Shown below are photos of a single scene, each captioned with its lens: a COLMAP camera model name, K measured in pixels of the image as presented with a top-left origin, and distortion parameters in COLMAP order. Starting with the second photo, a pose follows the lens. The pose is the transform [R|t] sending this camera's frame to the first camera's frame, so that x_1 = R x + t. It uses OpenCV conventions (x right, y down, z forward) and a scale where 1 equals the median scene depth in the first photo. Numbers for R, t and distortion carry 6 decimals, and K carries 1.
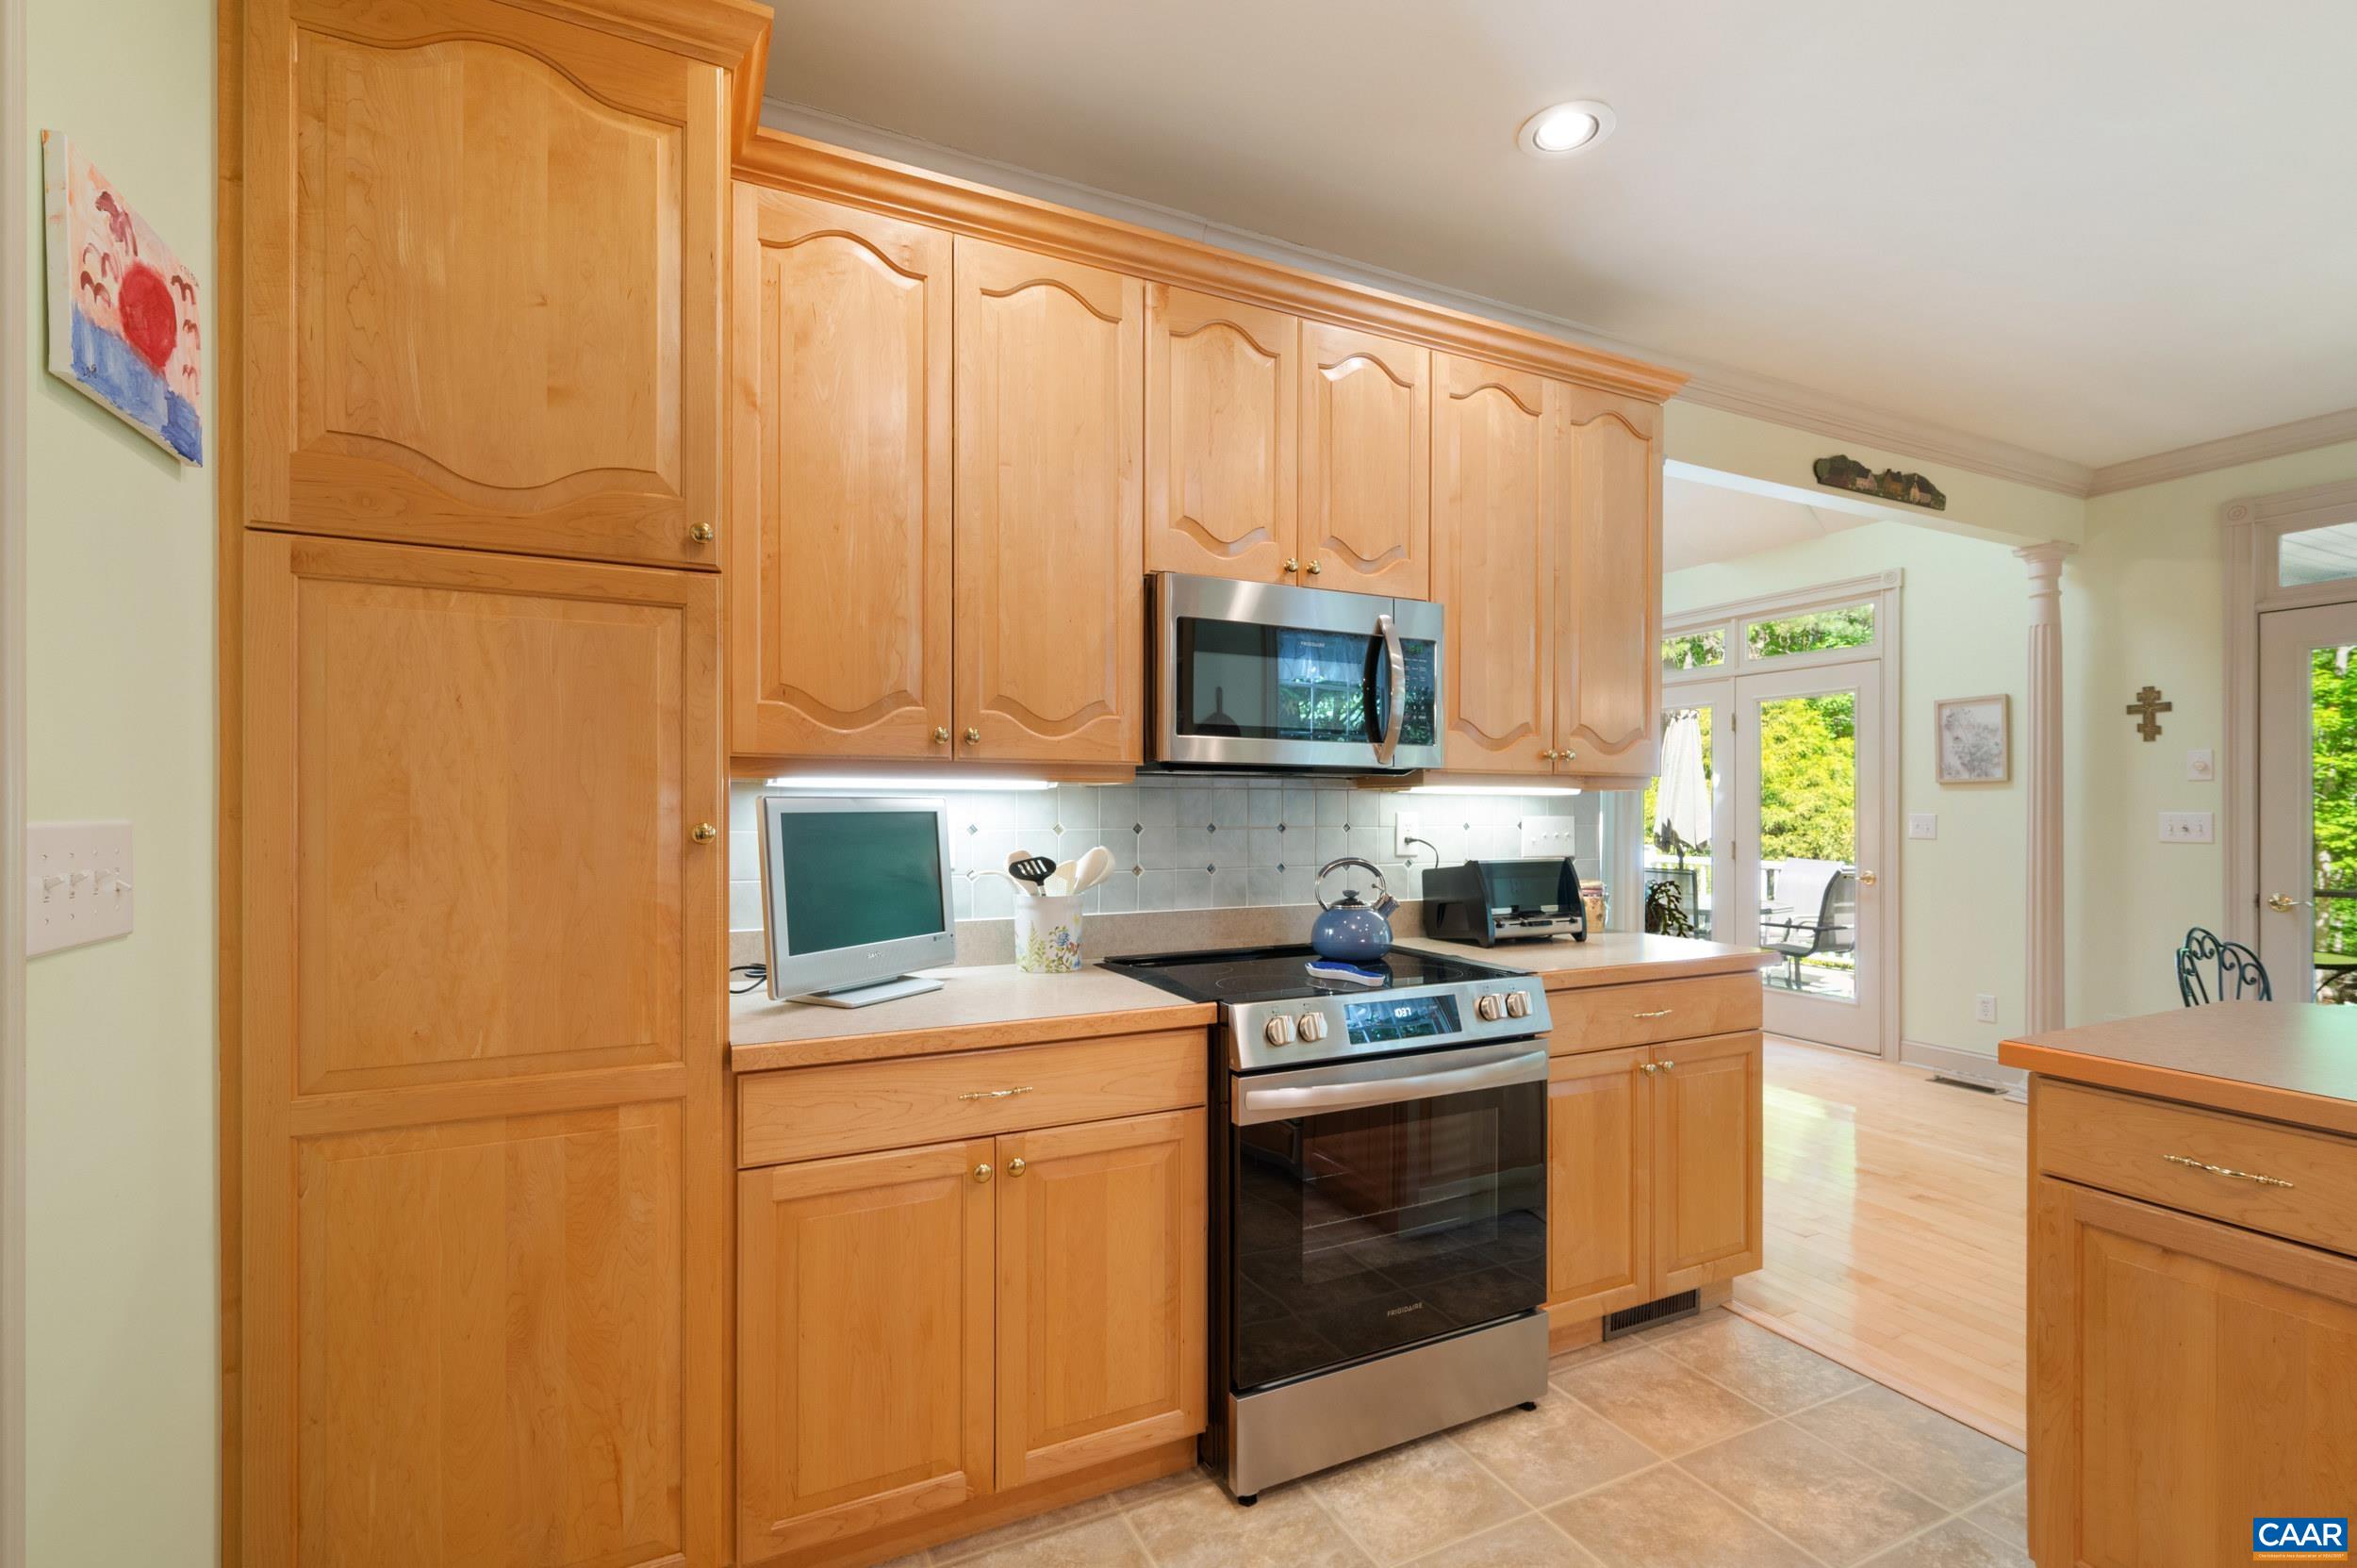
lens RADIAL K [[1041.1, 0, 1174.7], [0, 1041.1, 807.9], [0, 0, 1]] dist [0.001565, 0.000052]
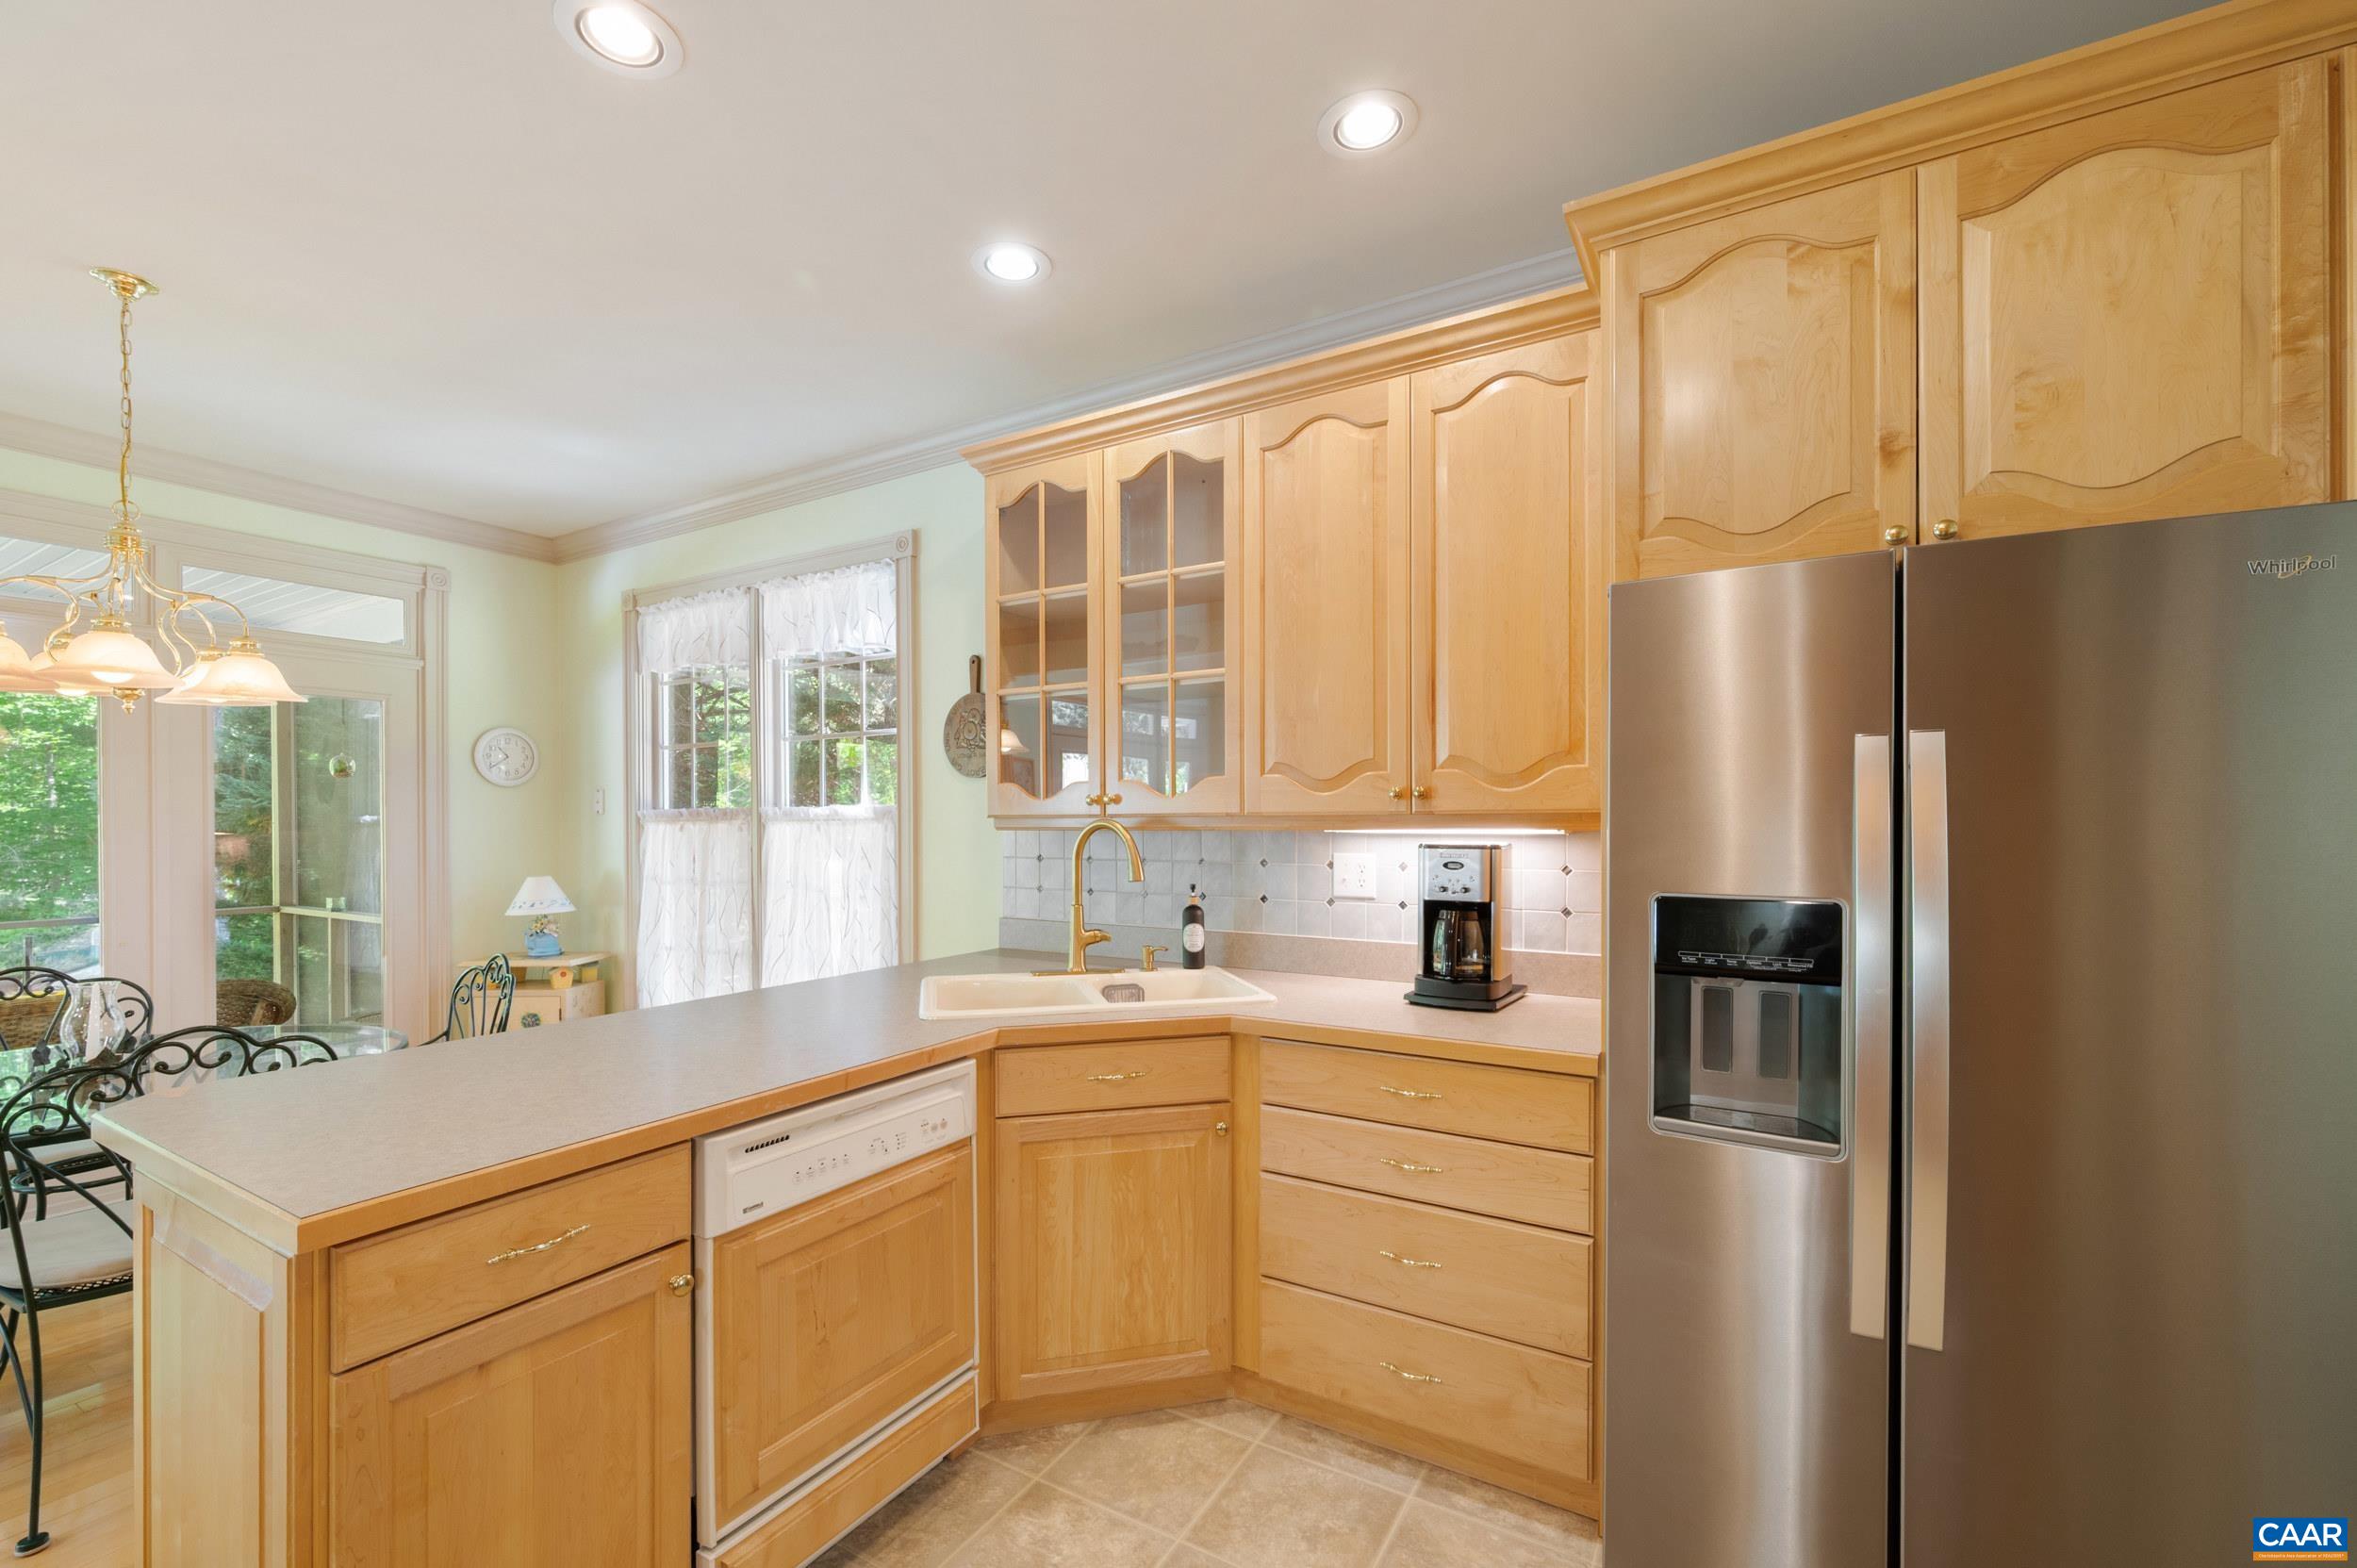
lens RADIAL K [[976.9, 0, 1181.6], [0, 976.9, 820.8], [0, 0, 1]] dist [-0.003791, 0.000032]
pose [[-0.551036, 0.000918, 0.834481, -0.063750], [0.003374, 0.999994, 0.001128, -0.032007], [-0.834475, 0.003437, -0.551036, 0.551734]]
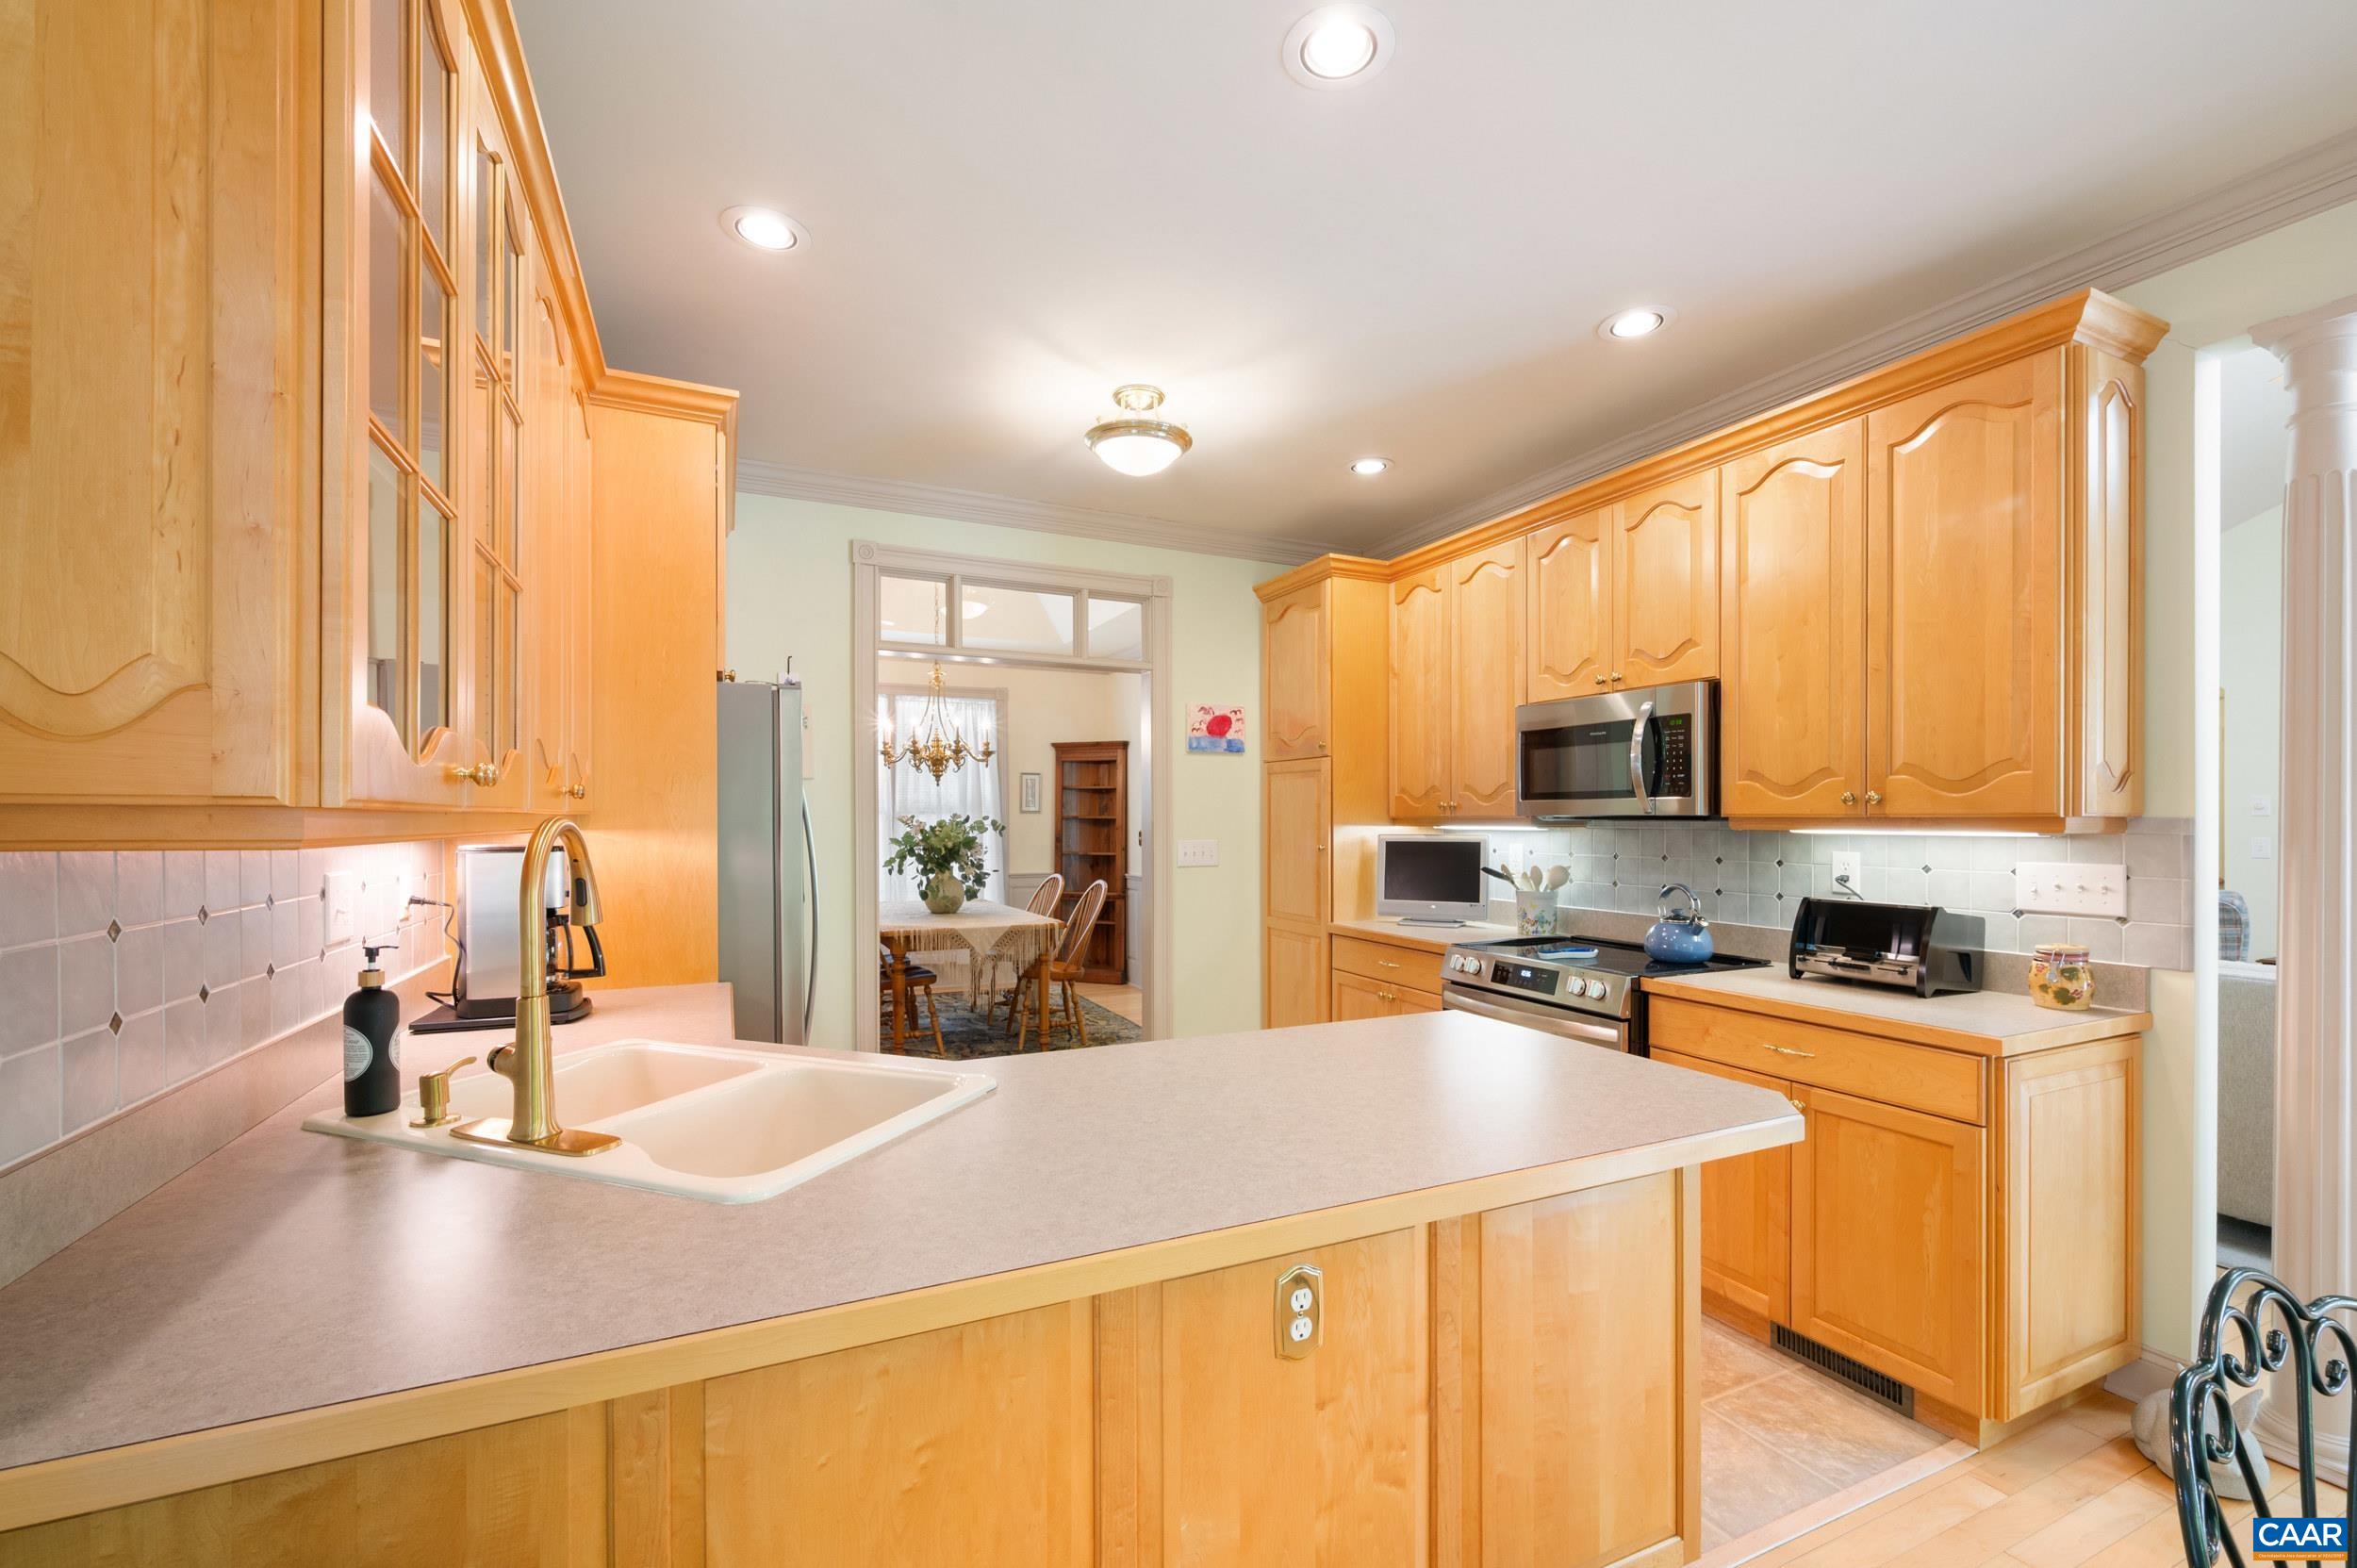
lens RADIAL K [[976.9, 0, 1181.6], [0, 976.9, 820.8], [0, 0, 1]] dist [-0.003791, 0.000032]
pose [[-0.010791, -0.001363, -0.999941, 1.415405], [-0.000384, 0.999999, -0.001359, -0.029642], [0.999942, 0.000369, -0.010792, 0.399728]]
